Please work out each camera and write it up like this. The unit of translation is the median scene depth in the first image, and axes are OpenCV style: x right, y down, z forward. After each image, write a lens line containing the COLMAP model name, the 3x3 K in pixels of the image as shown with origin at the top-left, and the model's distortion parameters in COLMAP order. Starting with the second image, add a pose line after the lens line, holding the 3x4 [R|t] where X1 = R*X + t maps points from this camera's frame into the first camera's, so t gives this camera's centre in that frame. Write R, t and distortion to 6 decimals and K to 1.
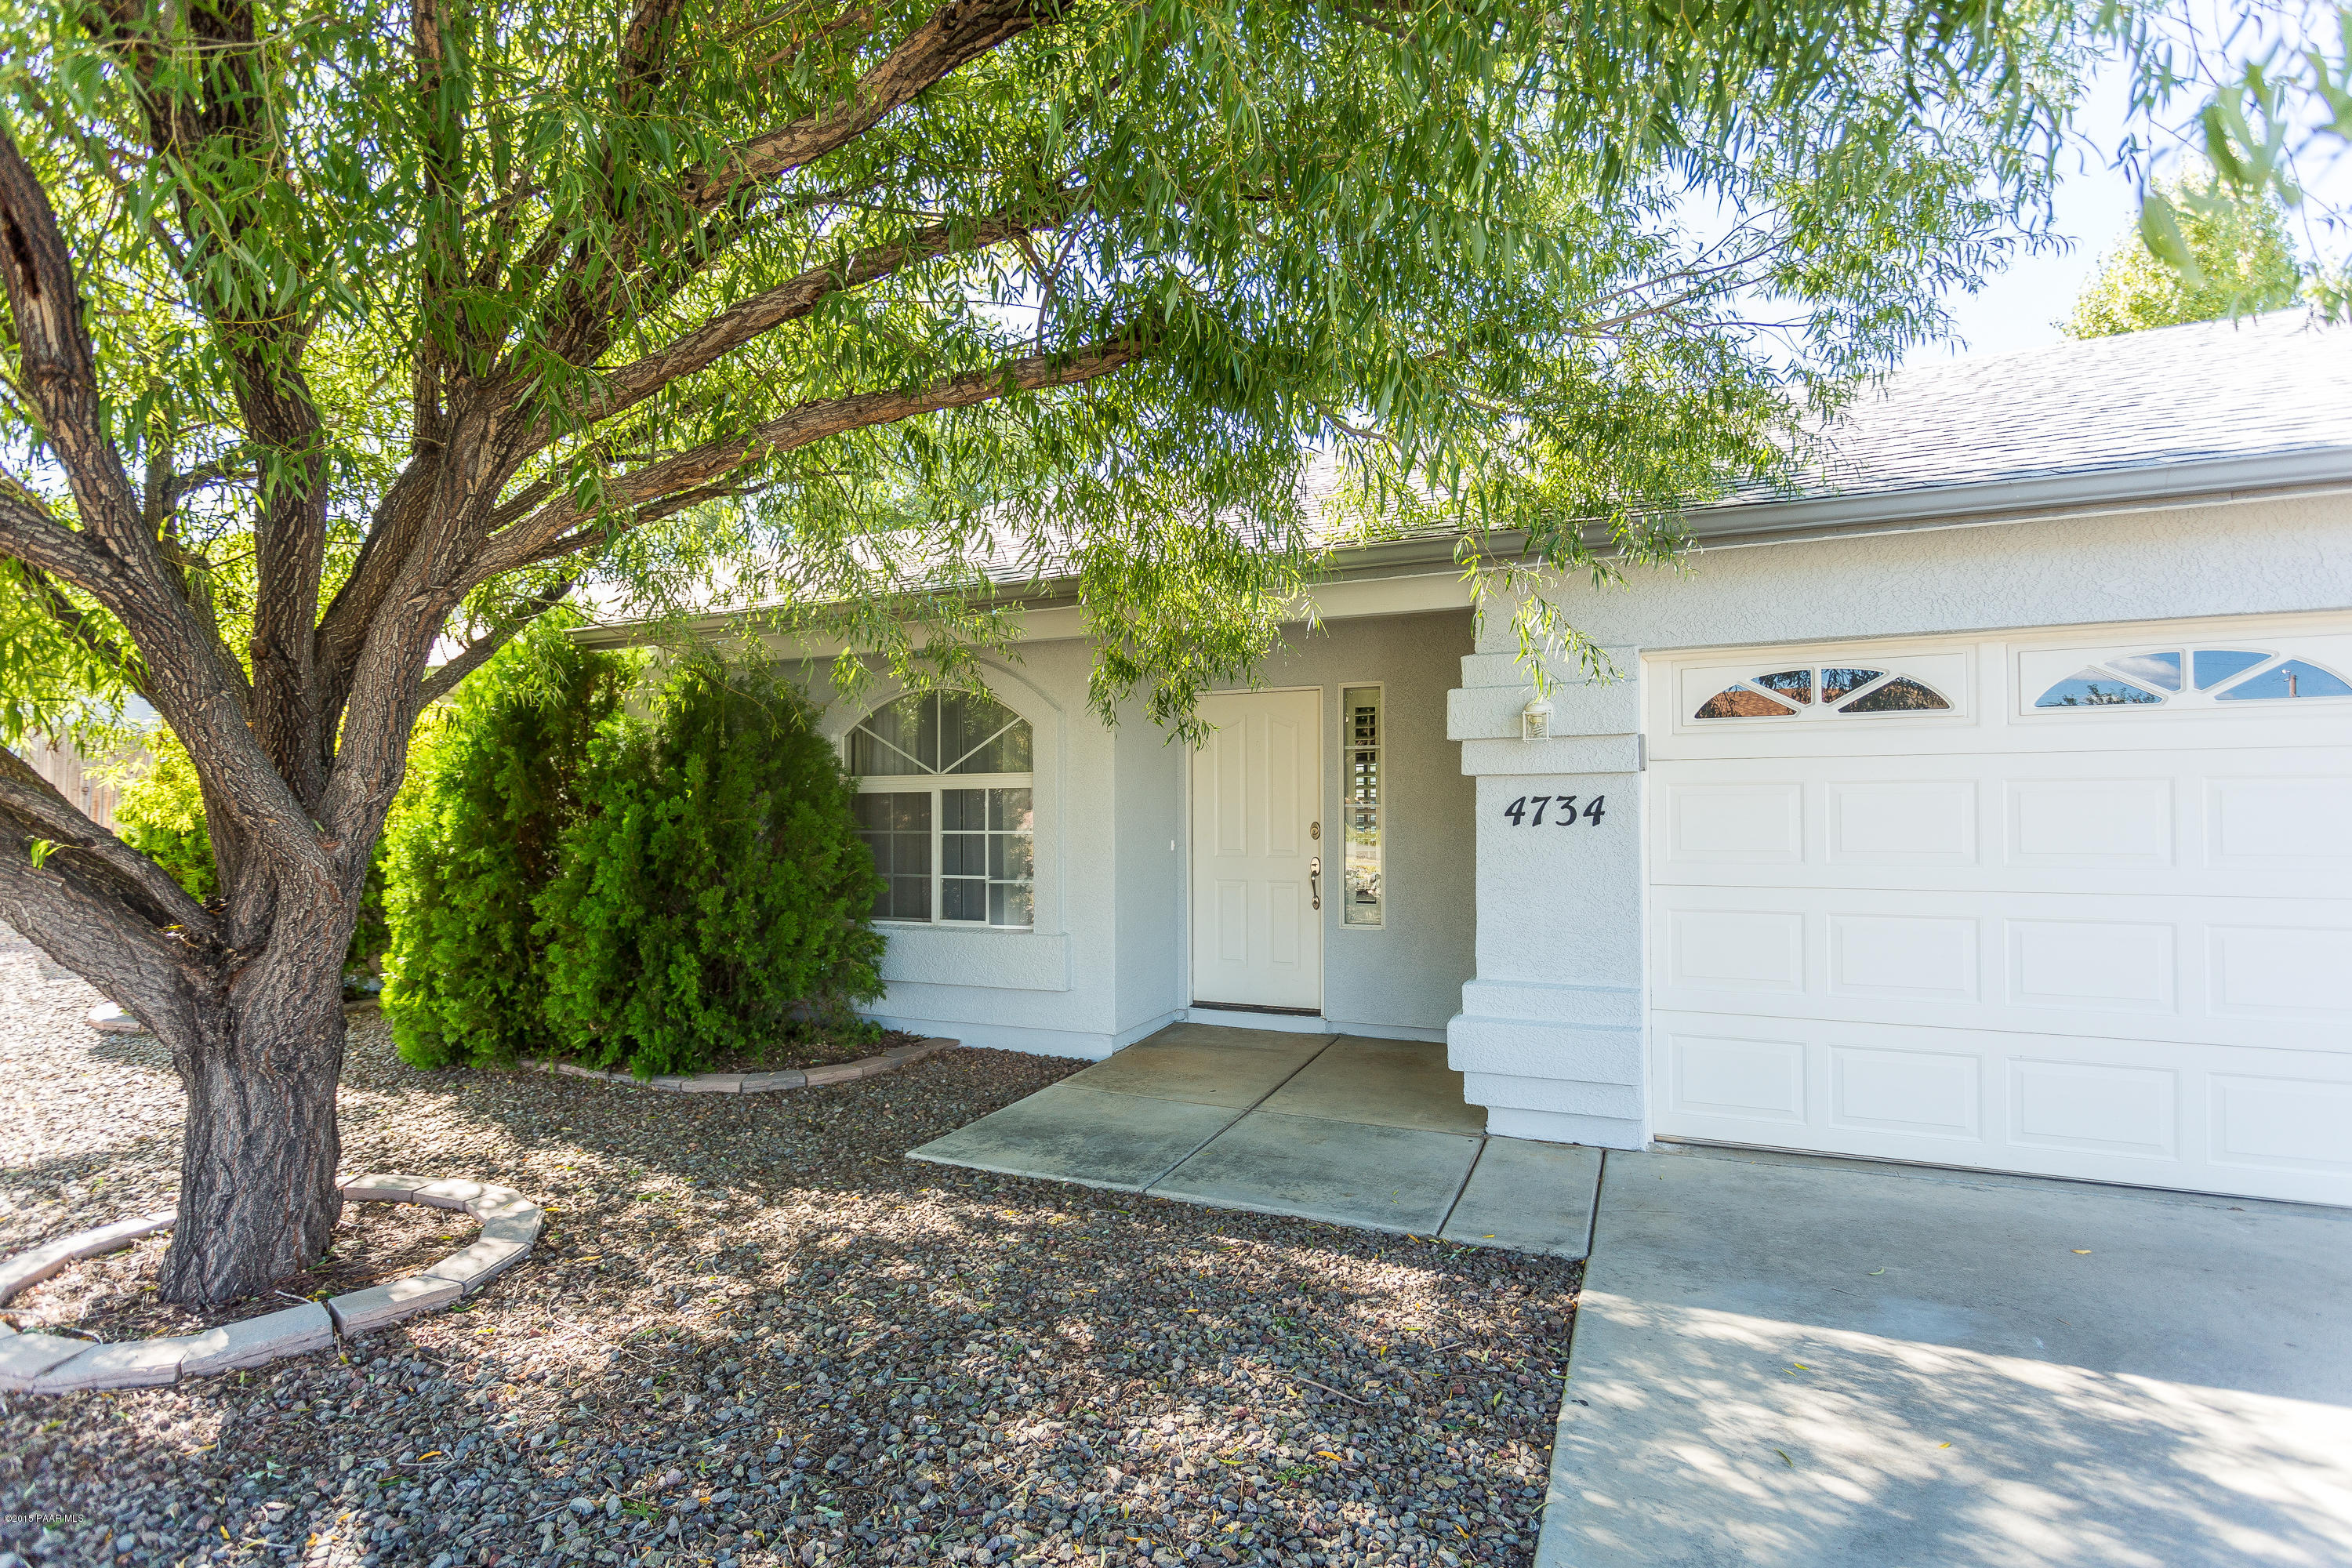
lens RADIAL K [[1142.0, 0, 1168.6], [0, 1142.0, 786.4], [0, 0, 1]] dist [-0.001240, 0.000021]
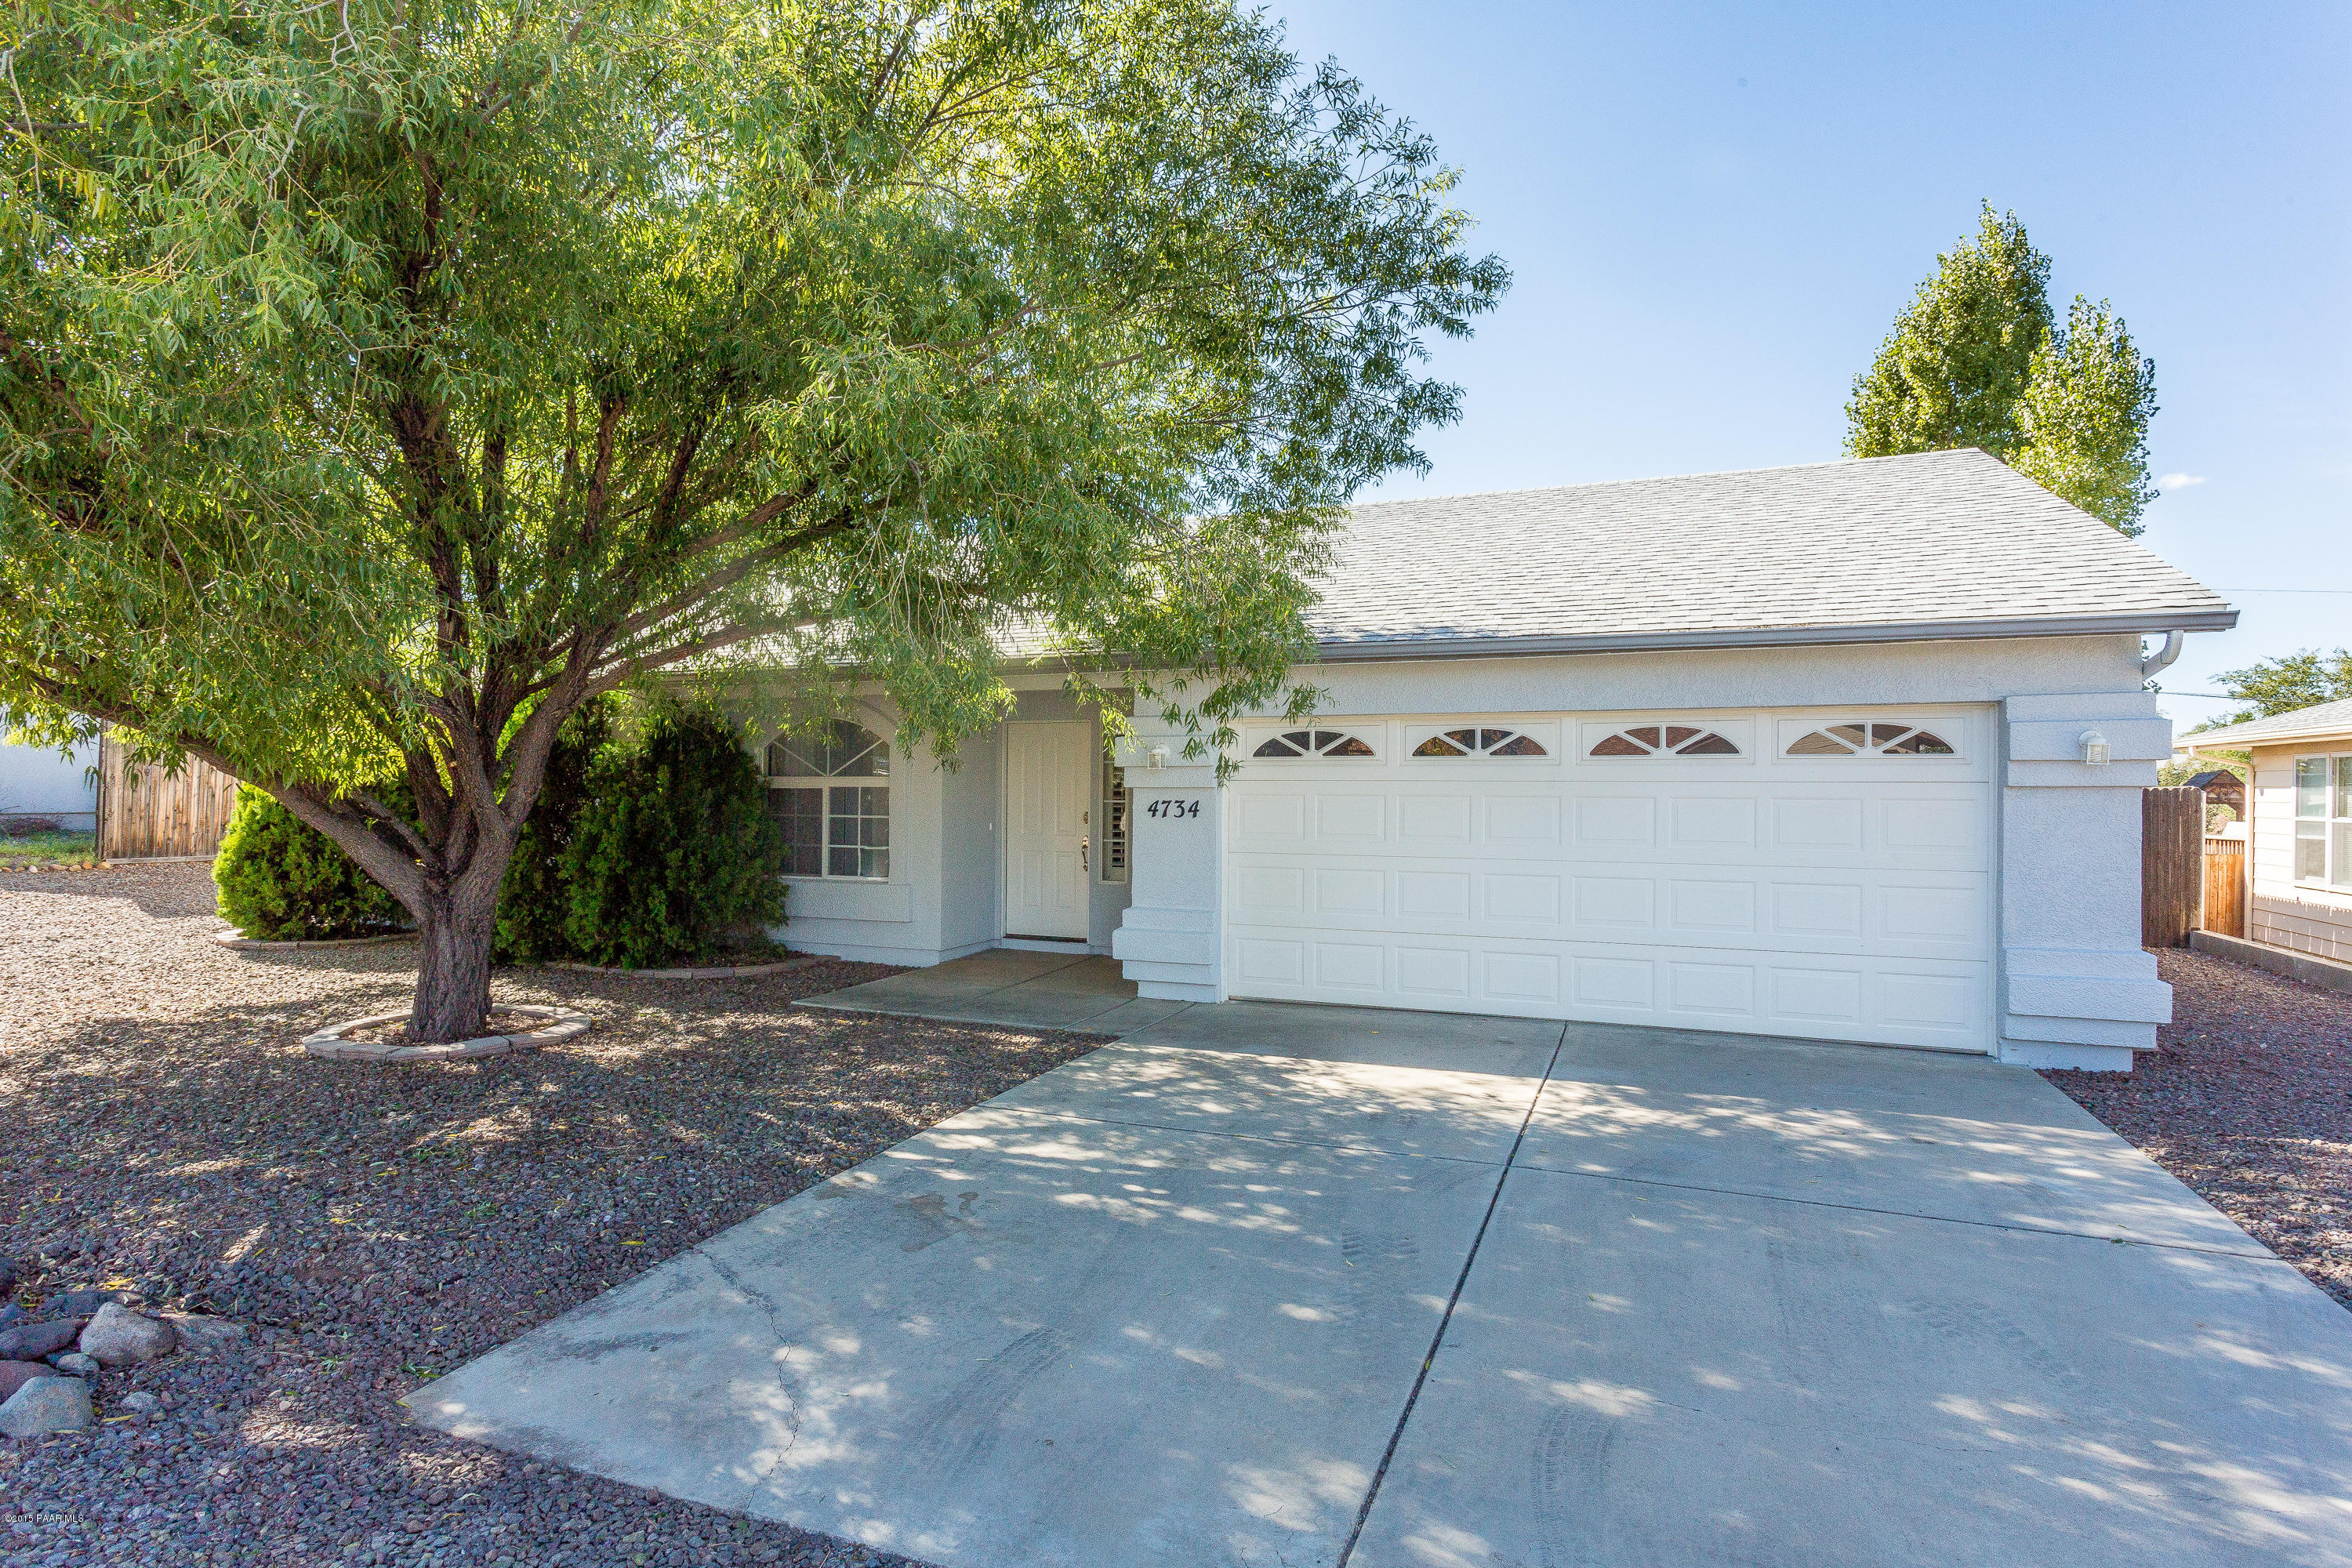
lens RADIAL K [[1187.4, 0, 1176.0], [0, 1187.4, 784.0], [0, 0, 1]] dist [0.002003, -0.000049]
pose [[0.998967, 0.012563, 0.043668, 0.220590], [-0.013188, 0.999814, 0.014053, -0.034975], [-0.043483, -0.014614, 0.998947, -0.670446]]
